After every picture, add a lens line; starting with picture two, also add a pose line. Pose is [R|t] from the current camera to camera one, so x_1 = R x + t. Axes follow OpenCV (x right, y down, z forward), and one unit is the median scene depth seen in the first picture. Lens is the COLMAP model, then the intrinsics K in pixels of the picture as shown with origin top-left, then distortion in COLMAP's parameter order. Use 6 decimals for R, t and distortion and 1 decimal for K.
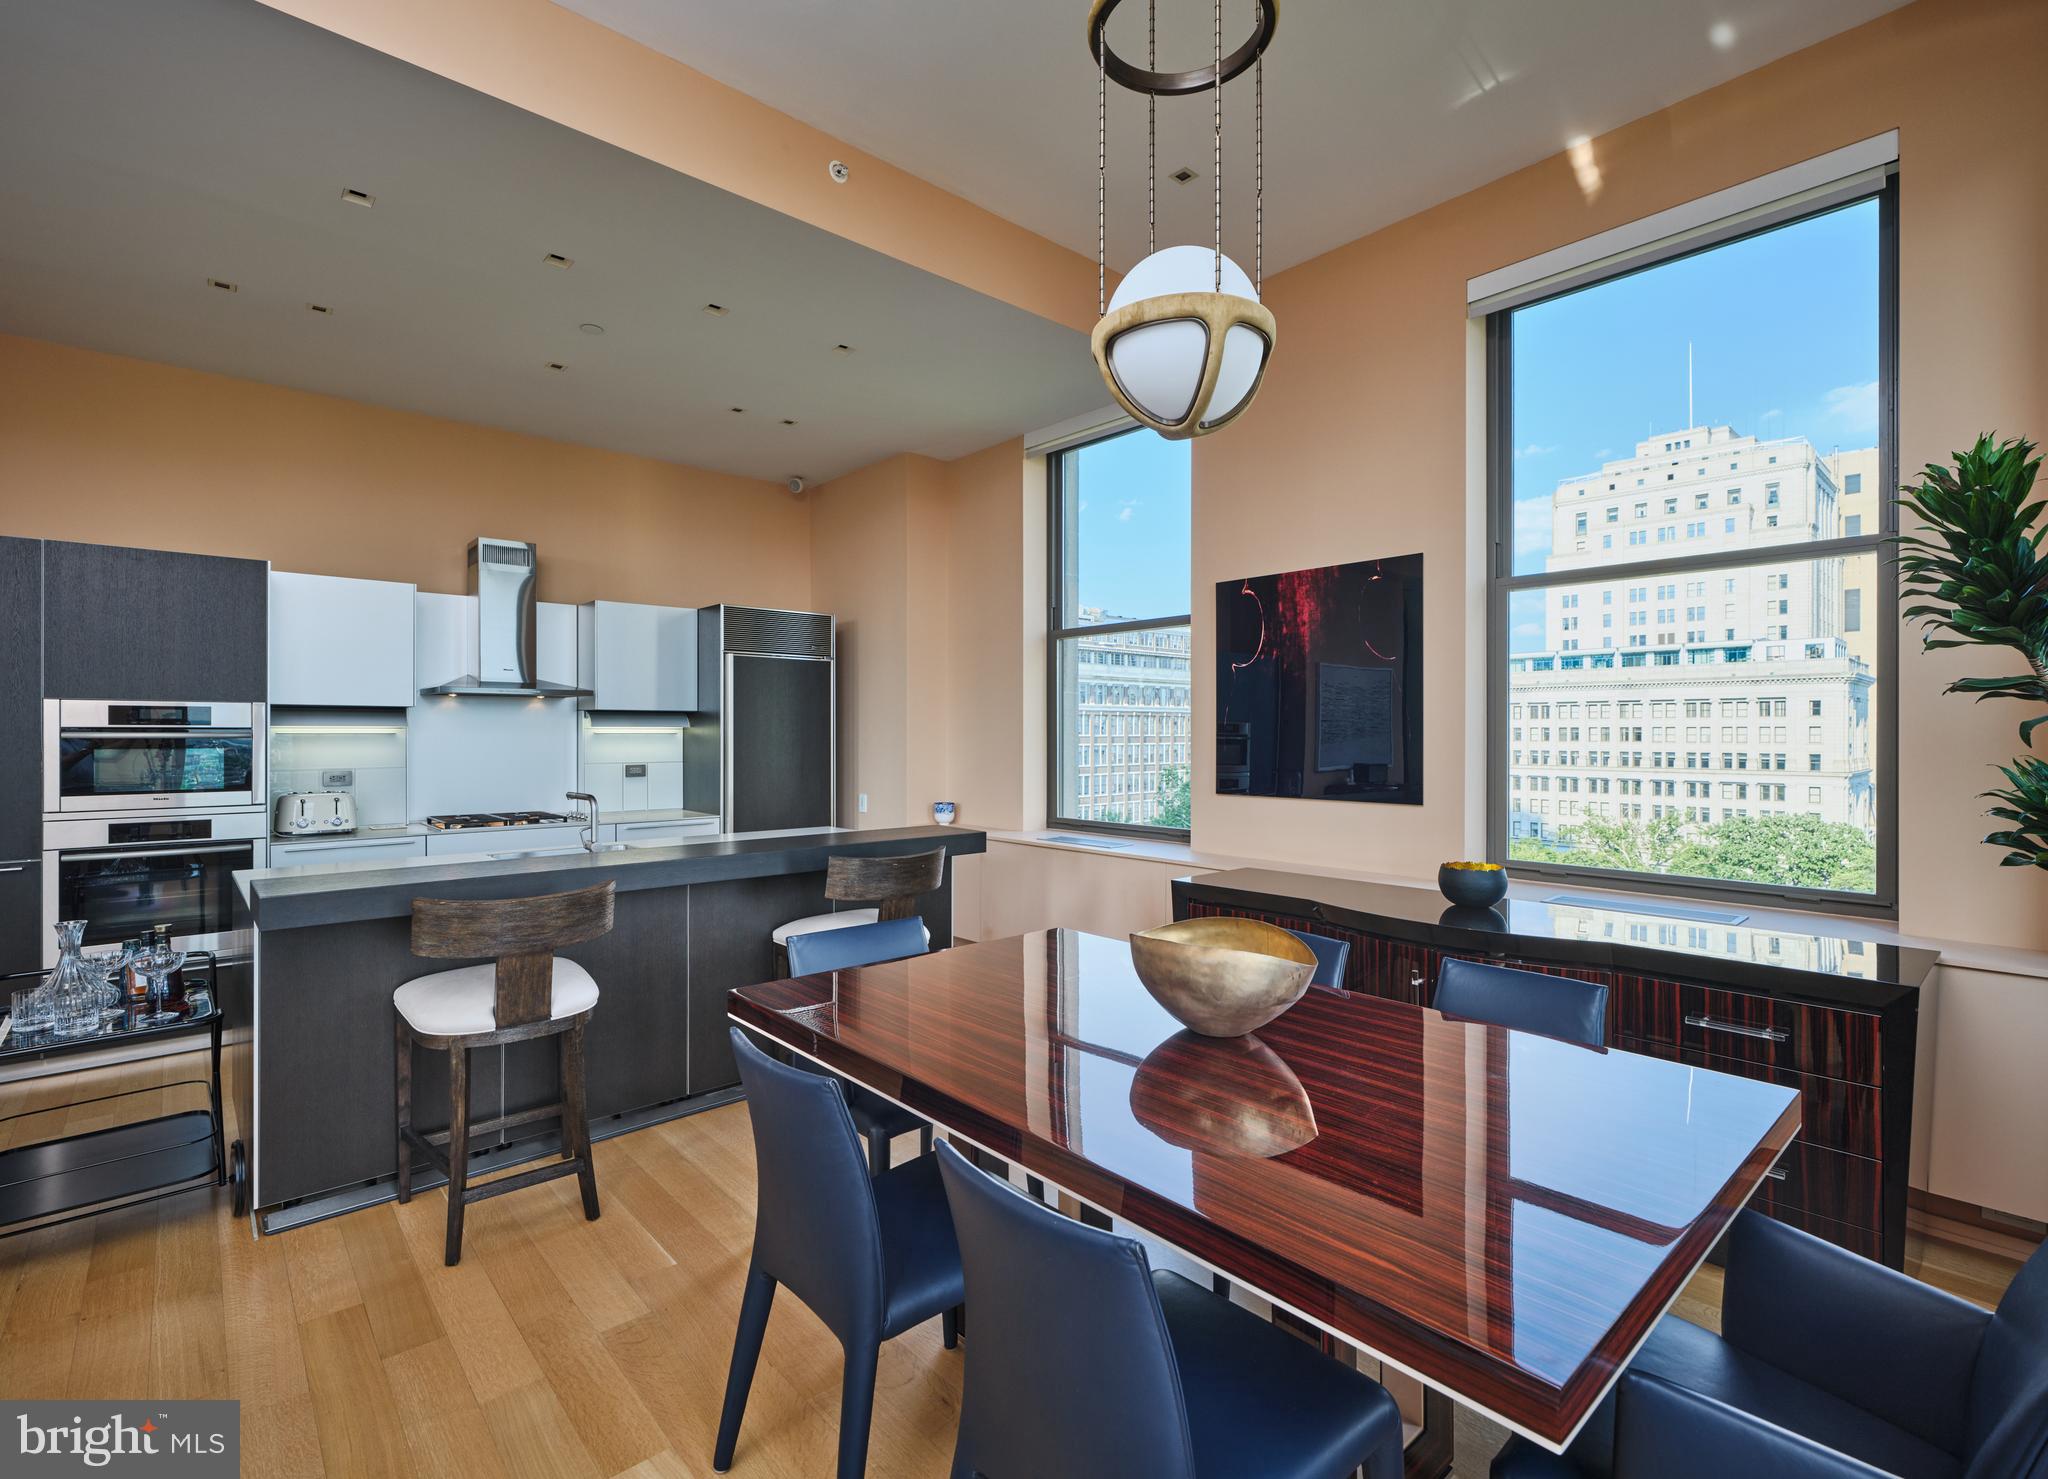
lens RADIAL K [[964.7, 0, 1023.4], [0, 964.7, 720.1], [0, 0, 1]] dist [-0.006004, 0.000695]
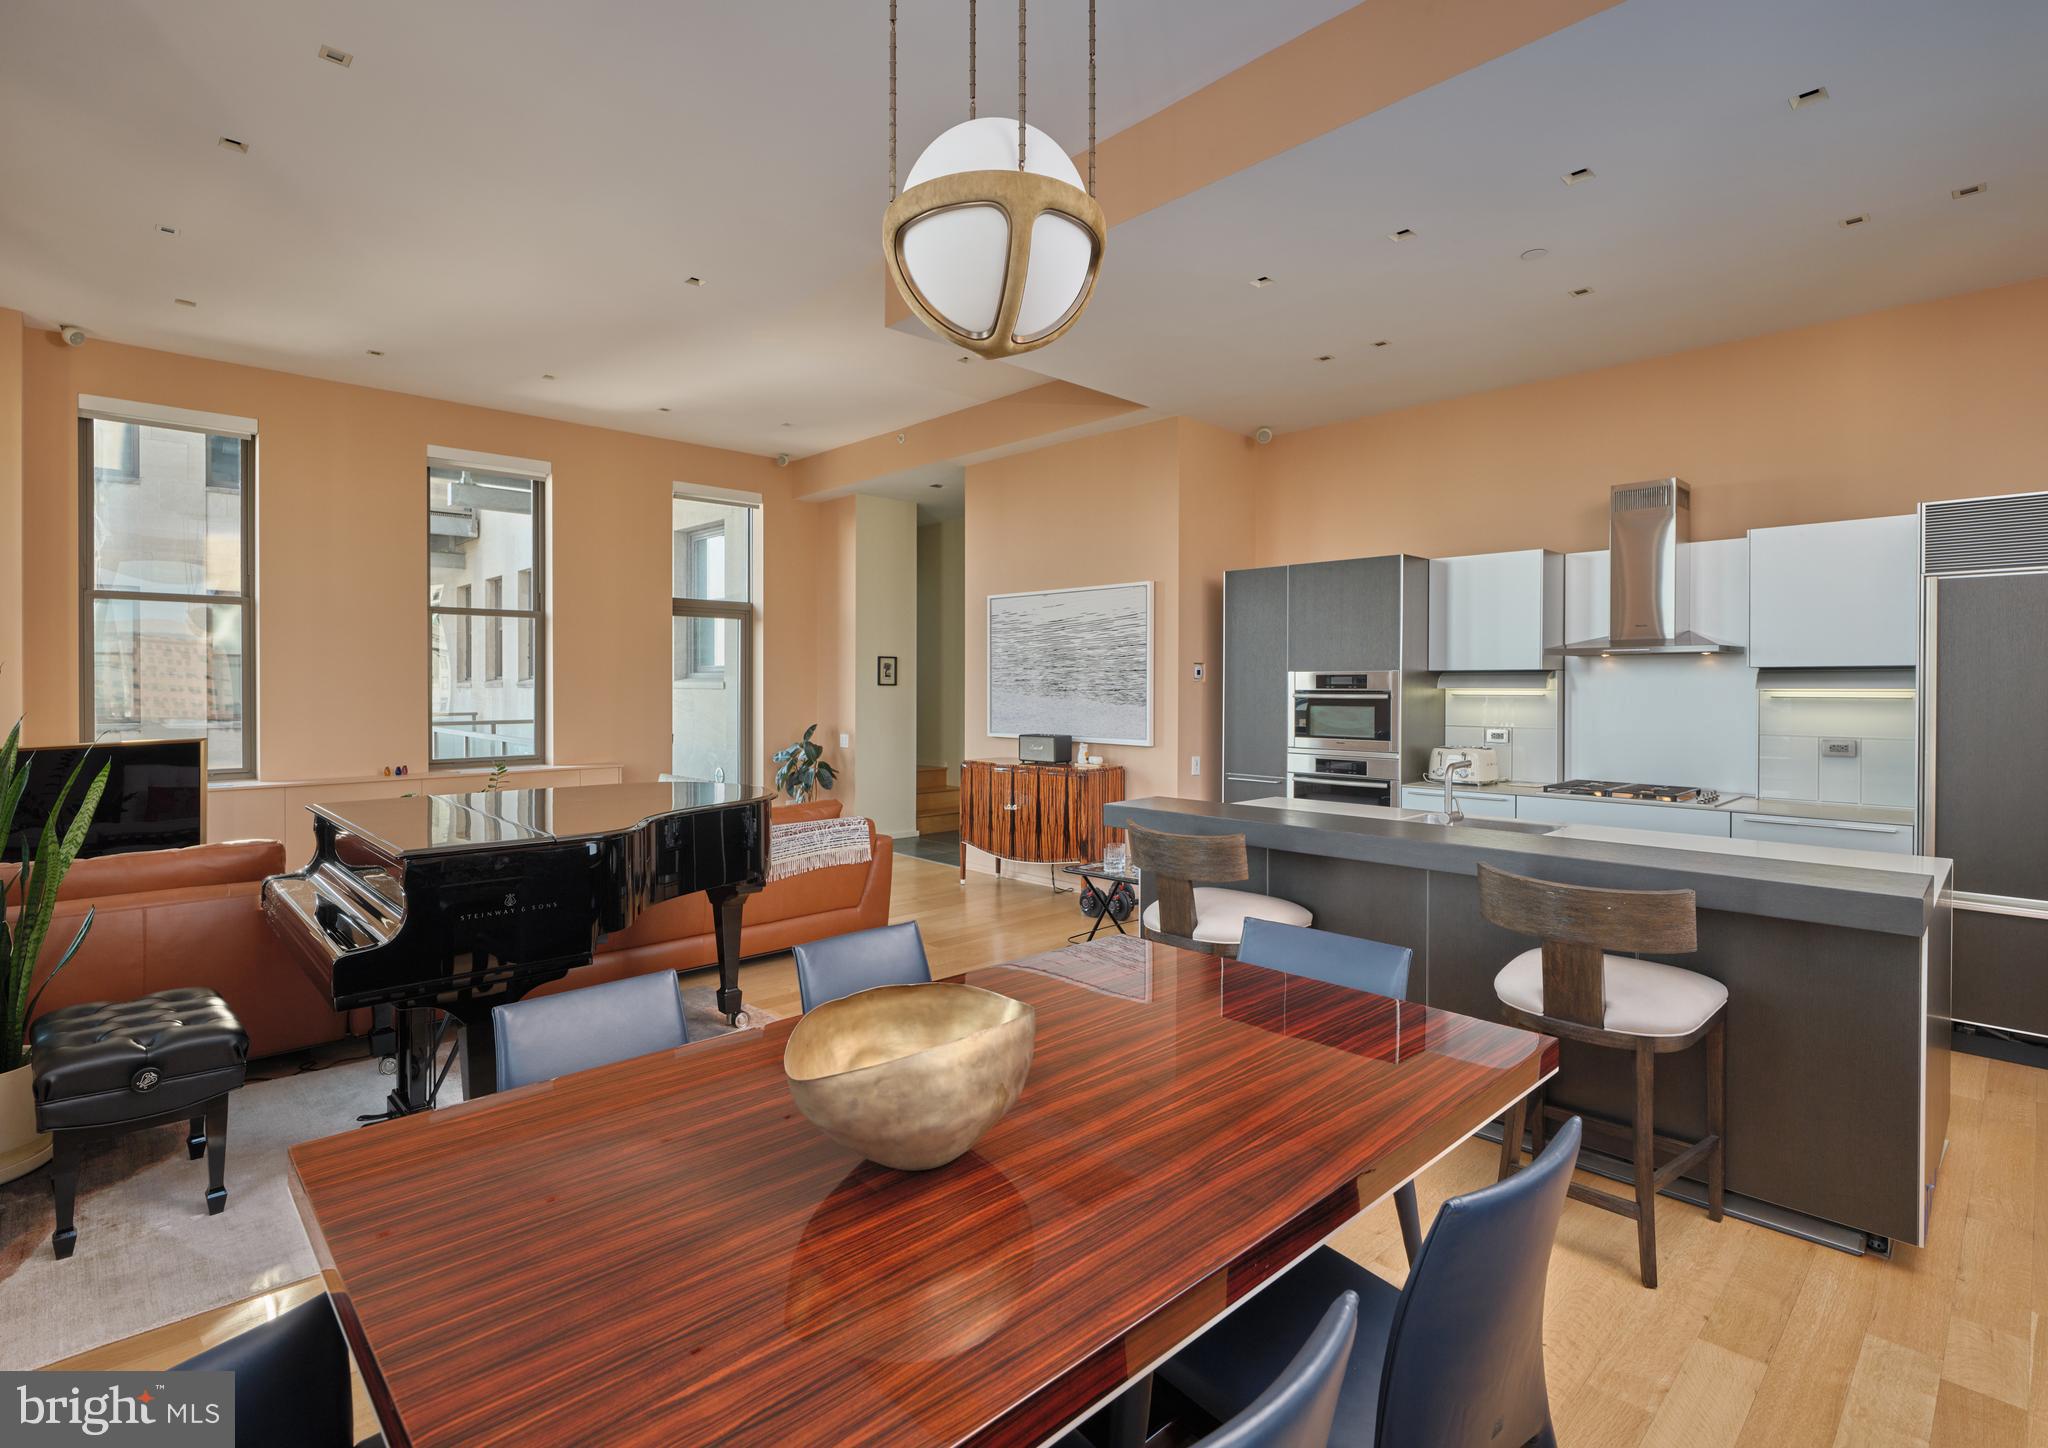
lens RADIAL K [[964.7, 0, 980.2], [0, 964.7, 685.9], [0, 0, 1]] dist [-0.006004, 0.000695]
pose [[0.006283, -0.000021, -0.999980, 0.388787], [0.013287, 0.999912, 0.000062, -0.004728], [0.999892, -0.013287, 0.006283, 0.403594]]
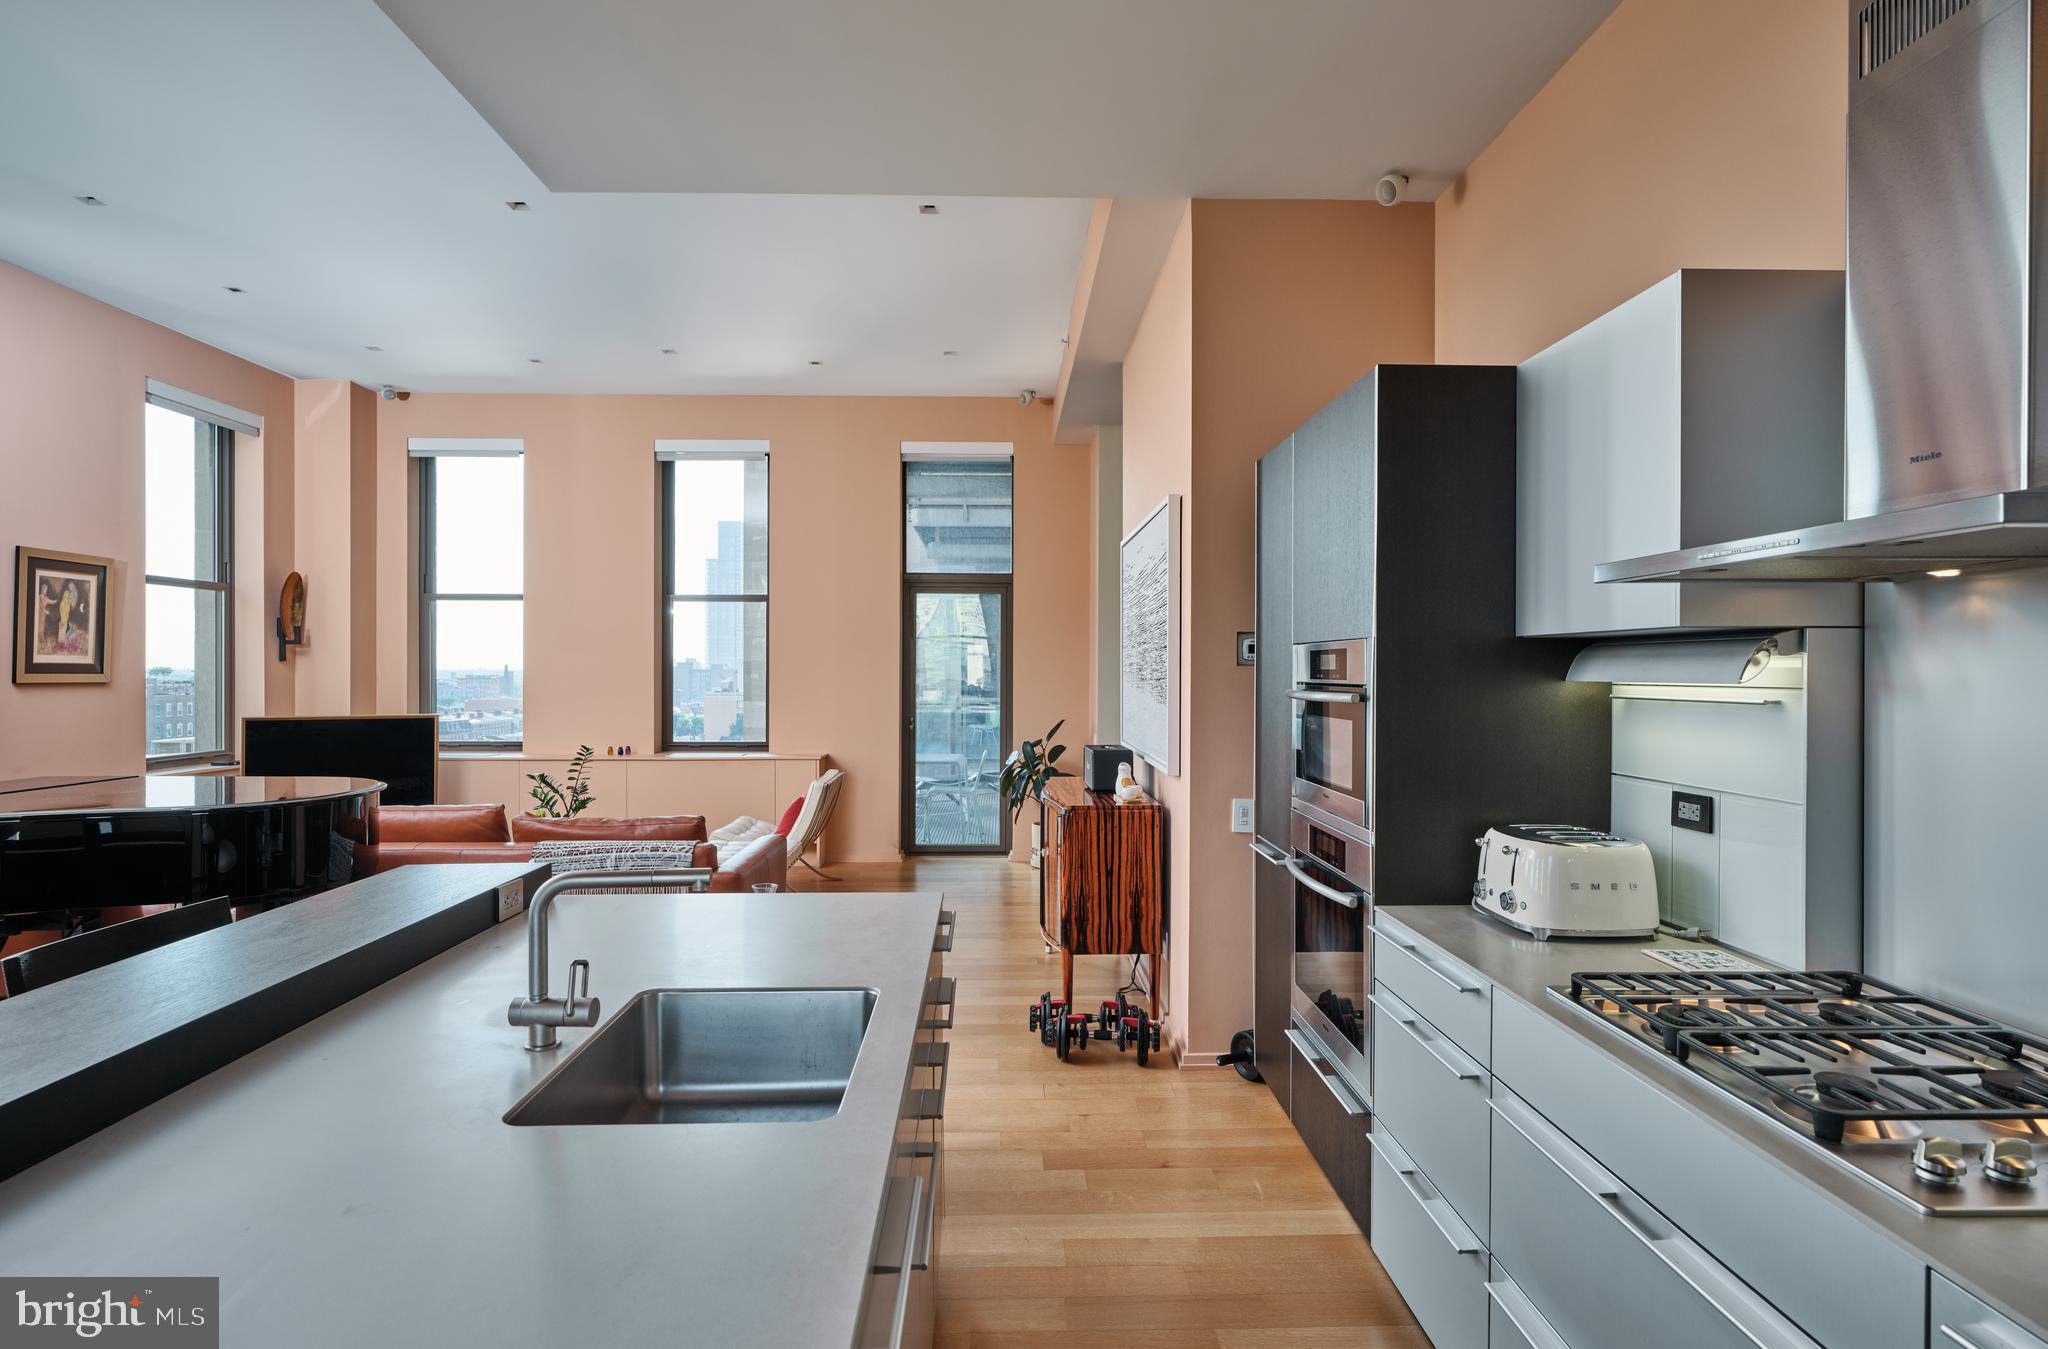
lens RADIAL K [[1036.6, 0, 1039.3], [0, 1036.6, 673.1], [0, 0, 1]] dist [-0.018383, -0.000976]
pose [[-0.634853, -0.001976, -0.772631, -0.211626], [0.006605, 0.999946, -0.007985, 0.004651], [0.772605, -0.010173, -0.634805, 1.088130]]
